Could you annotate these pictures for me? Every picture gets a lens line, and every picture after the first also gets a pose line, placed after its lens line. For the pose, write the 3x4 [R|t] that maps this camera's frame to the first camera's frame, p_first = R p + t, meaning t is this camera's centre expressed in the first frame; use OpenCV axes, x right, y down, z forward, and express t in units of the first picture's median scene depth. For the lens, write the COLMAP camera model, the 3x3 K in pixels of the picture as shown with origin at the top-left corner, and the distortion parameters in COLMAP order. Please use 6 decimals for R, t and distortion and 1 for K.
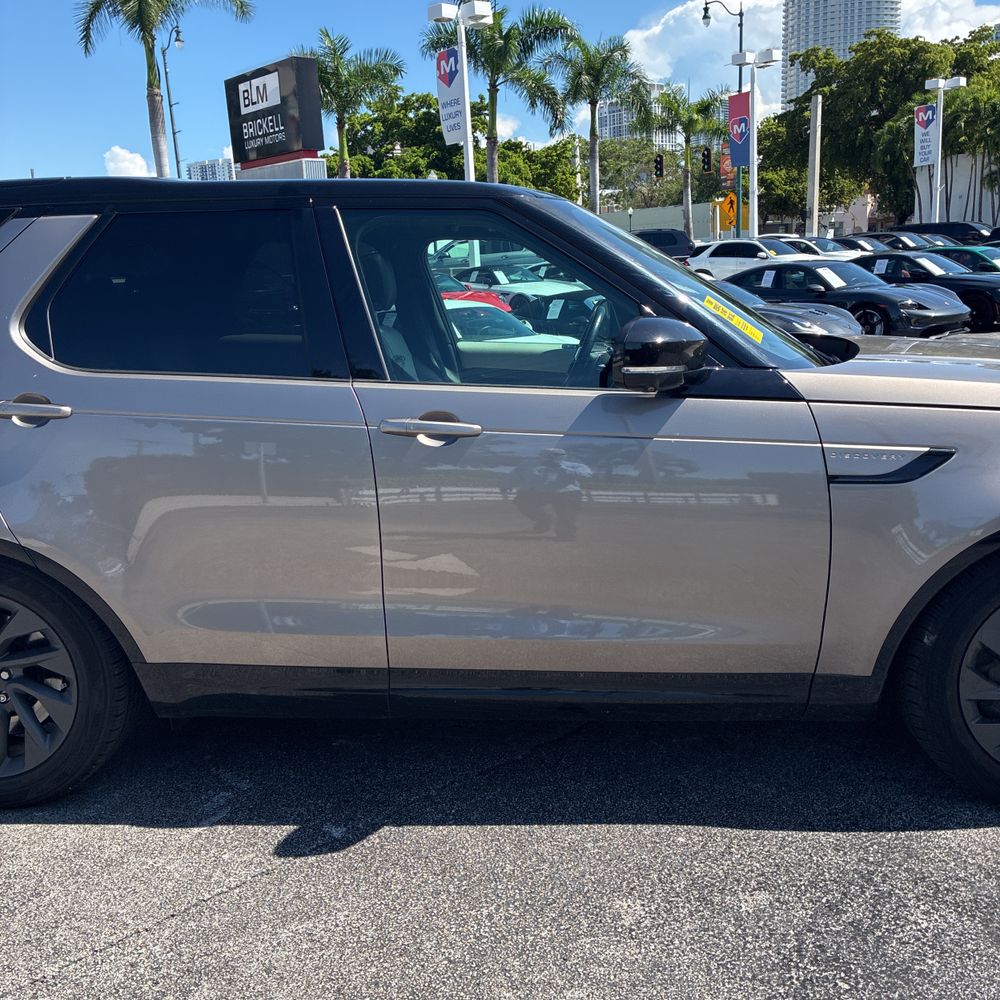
lens RADIAL K [[1018.2, 0, 498.8], [0, 1018.2, 498.0], [0, 0, 1]] dist [0.032411, 0.000000]
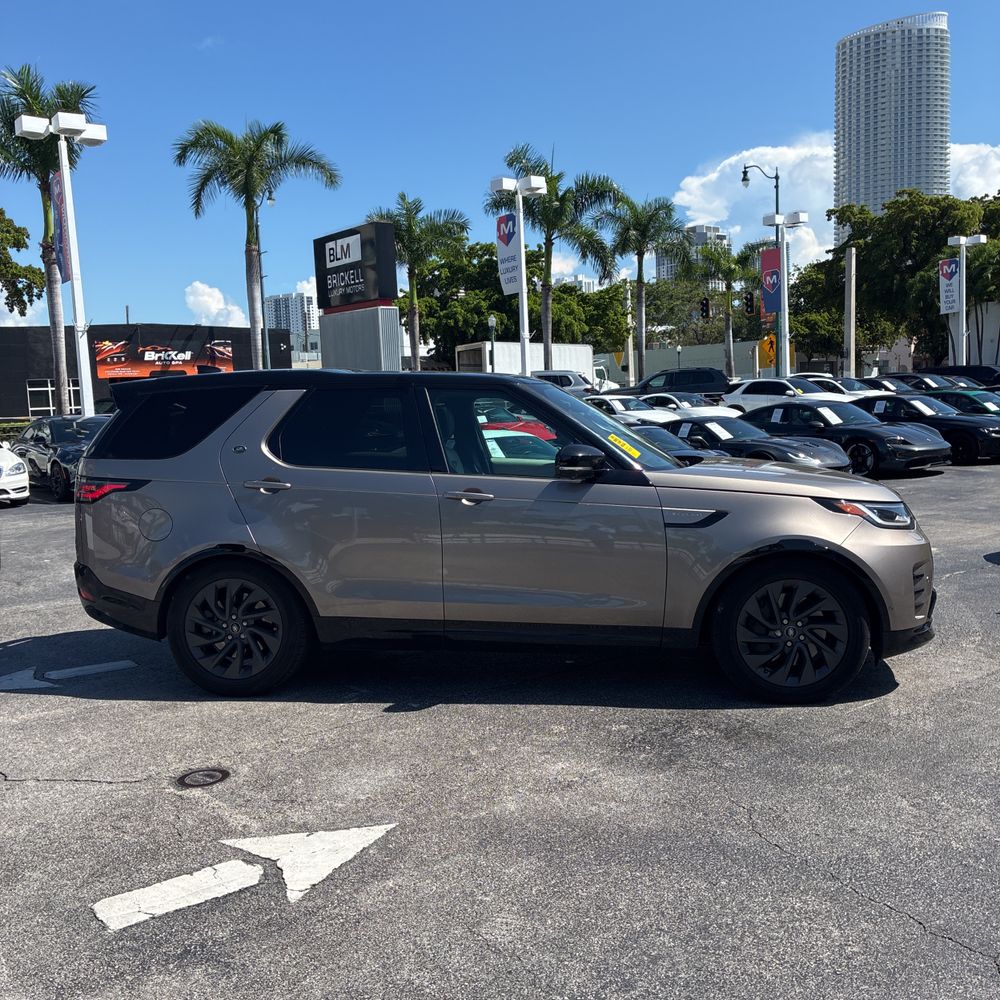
lens RADIAL K [[1018.2, 0, 510.1], [0, 1018.2, 501.5], [0, 0, 1]] dist [0.032411, 0.000000]
pose [[0.998839, 0.018830, -0.044334, 0.009176], [-0.023999, 0.992592, -0.119101, 0.015810], [0.041763, 0.120027, 0.991892, -0.087812]]
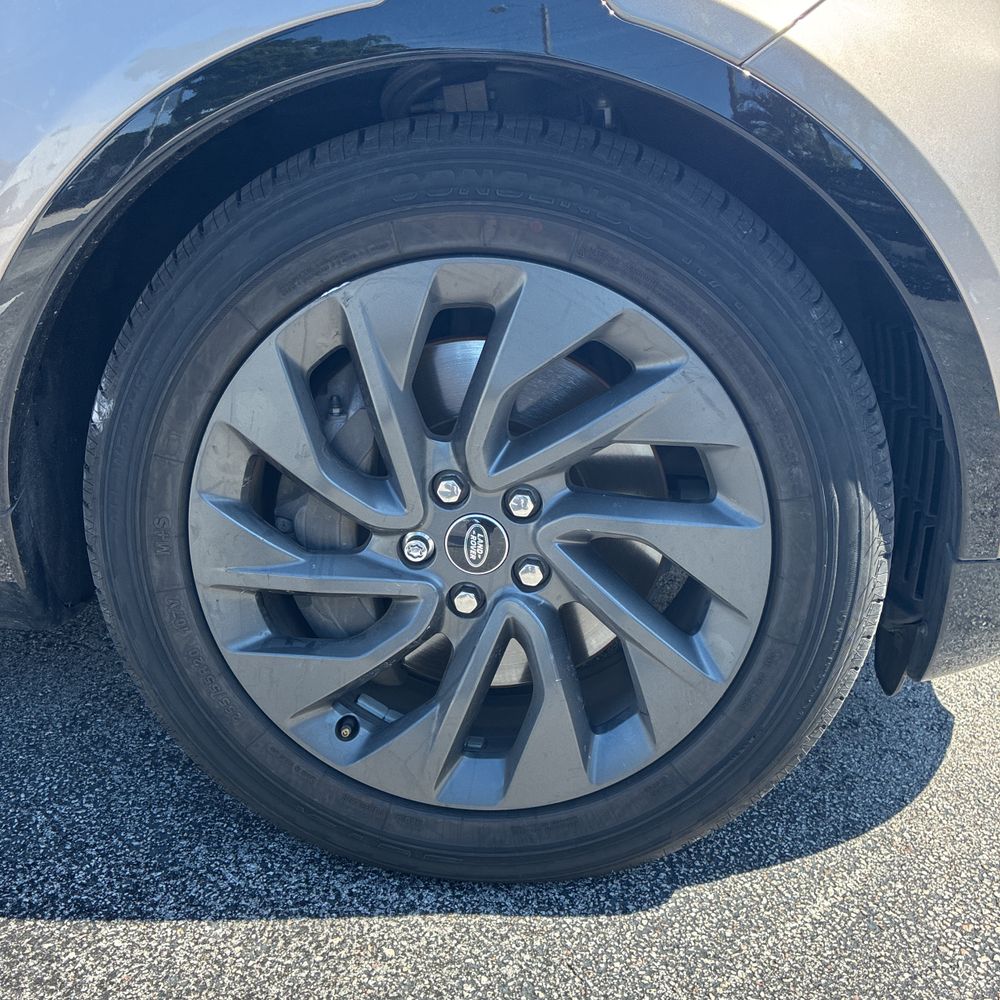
lens RADIAL K [[1018.2, 0, 495.9], [0, 1018.2, 491.3], [0, 0, 1]] dist [0.032411, 0.000000]
pose [[0.997837, 0.065642, -0.003596, 0.050671], [-0.064998, 0.993282, 0.095744, 0.011096], [0.009857, -0.095303, 0.995399, 0.058081]]
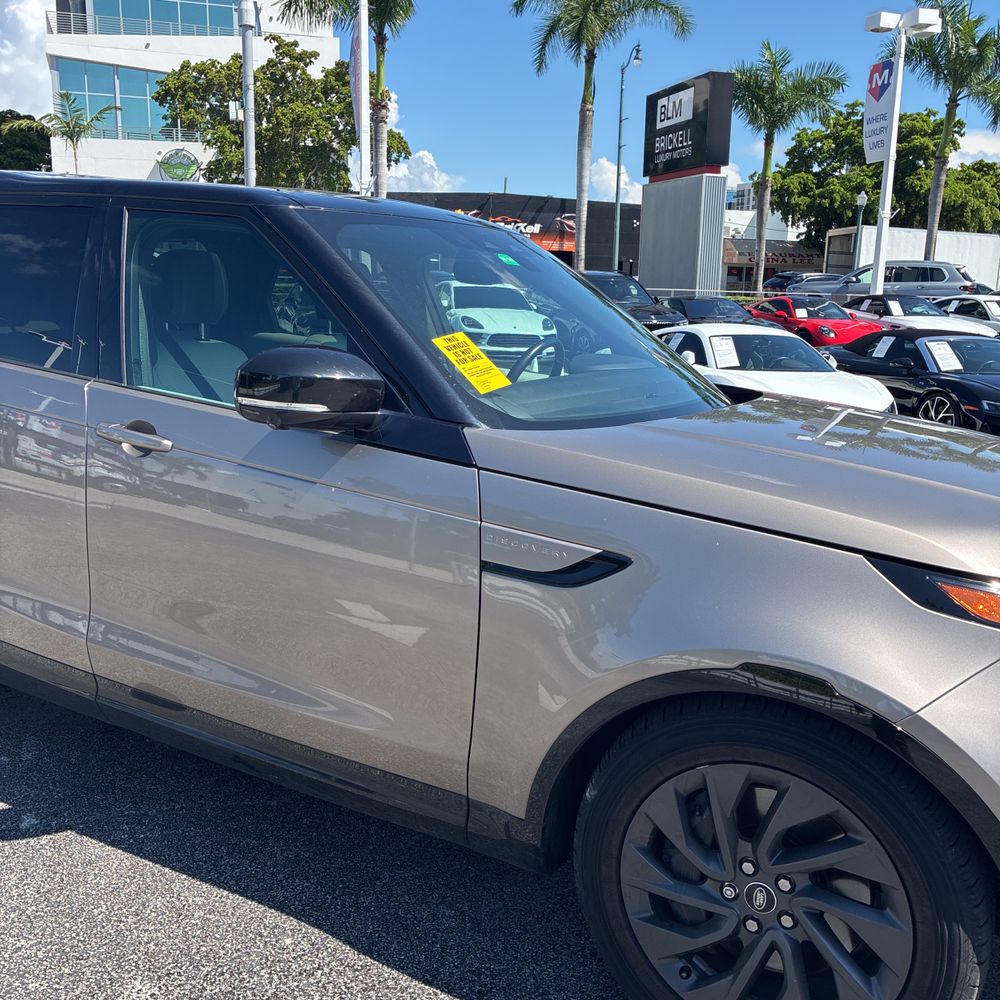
lens RADIAL K [[1018.2, 0, 495.5], [0, 1018.2, 491.1], [0, 0, 1]] dist [0.032411, 0.000000]
pose [[0.904781, 0.157858, -0.395540, 0.056642], [-0.165527, 0.986093, 0.014909, -0.008021], [0.392392, 0.051983, 0.918328, 0.021987]]
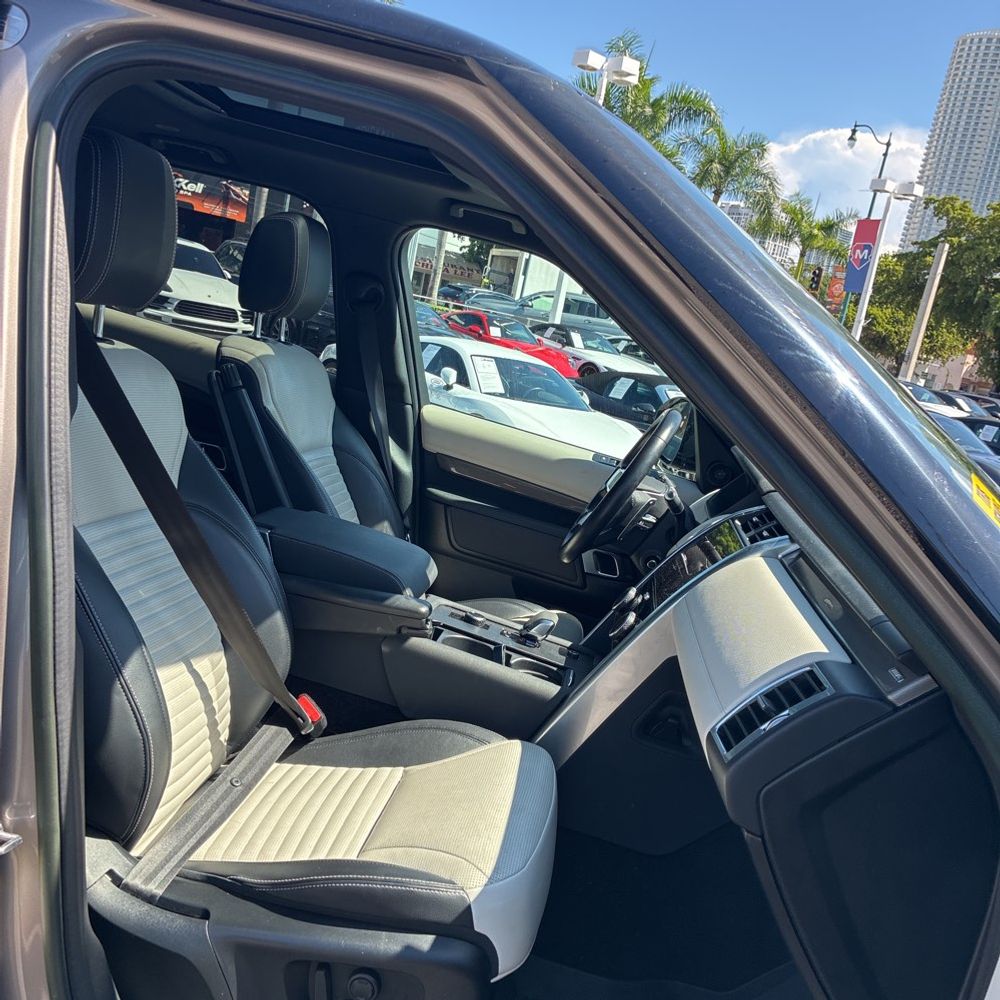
lens RADIAL K [[1018.2, 0, 493.4], [0, 1018.2, 493.7], [0, 0, 1]] dist [0.032411, 0.000000]
pose [[0.965575, 0.256122, -0.045459, 0.005591], [-0.258229, 0.964848, -0.048845, -0.012429], [0.031351, 0.058902, 0.997771, 0.060001]]
